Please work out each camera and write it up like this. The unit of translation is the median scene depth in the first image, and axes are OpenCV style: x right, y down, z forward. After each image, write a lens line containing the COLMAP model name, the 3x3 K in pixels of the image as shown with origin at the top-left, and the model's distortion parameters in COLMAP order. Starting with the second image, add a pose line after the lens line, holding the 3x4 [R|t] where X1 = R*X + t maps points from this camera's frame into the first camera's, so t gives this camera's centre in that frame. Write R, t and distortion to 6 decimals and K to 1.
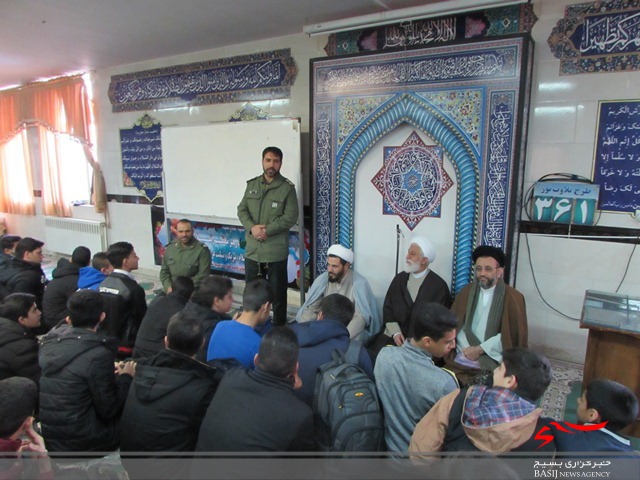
lens RADIAL K [[451.8, 0, 320.0], [0, 451.8, 240.0], [0, 0, 1]] dist [-0.041074, 0.005886]
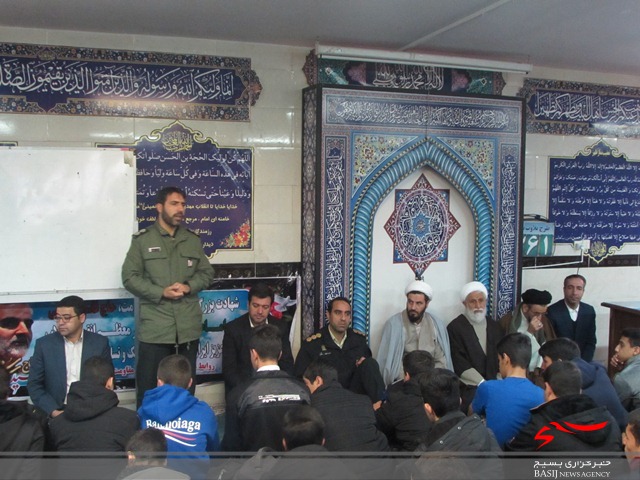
lens RADIAL K [[693.1, 0, 320.0], [0, 693.1, 240.0], [0, 0, 1]] dist [-0.087474, 0.034310]
pose [[0.643612, -0.045088, 0.764022, -1.077508], [0.128451, 0.990467, -0.049756, -0.056473], [-0.754496, 0.130163, 0.643268, 0.230780]]
